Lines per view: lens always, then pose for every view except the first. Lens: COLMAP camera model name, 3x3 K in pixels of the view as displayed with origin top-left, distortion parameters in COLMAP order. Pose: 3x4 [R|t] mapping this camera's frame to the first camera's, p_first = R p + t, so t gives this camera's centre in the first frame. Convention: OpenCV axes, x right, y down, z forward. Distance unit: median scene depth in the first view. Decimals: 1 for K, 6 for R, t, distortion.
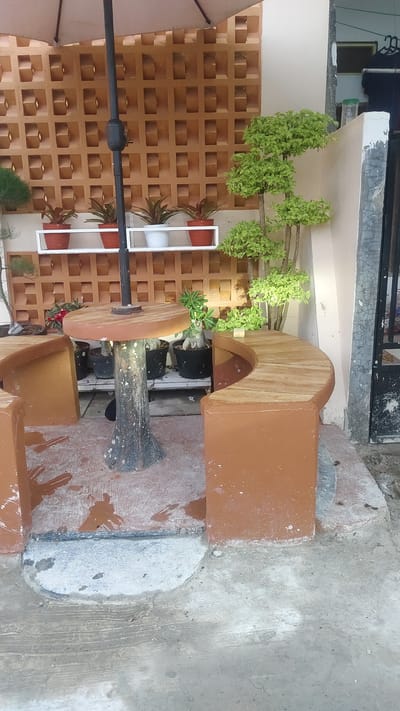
lens RADIAL K [[473.6, 0, 200.0], [0, 473.6, 355.5], [0, 0, 1]] dist [0.007566, -0.003616]
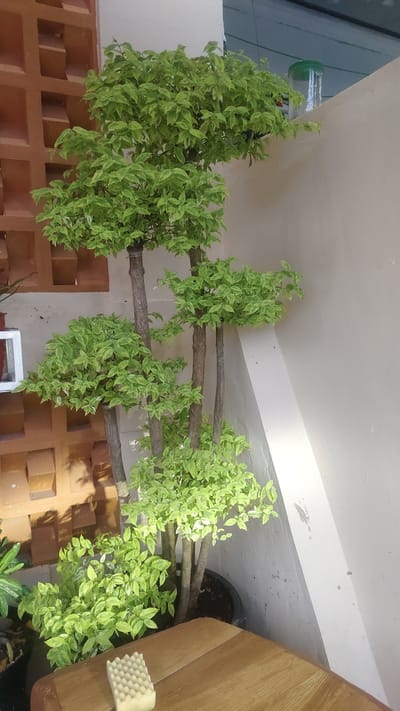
lens RADIAL K [[473.6, 0, 200.0], [0, 473.6, 355.5], [0, 0, 1]] dist [0.007566, -0.003616]
pose [[0.899442, -0.051894, 0.433949, 0.001969], [0.129259, 0.980091, -0.150709, -0.181620], [-0.417489, 0.191646, 0.888243, 0.618189]]
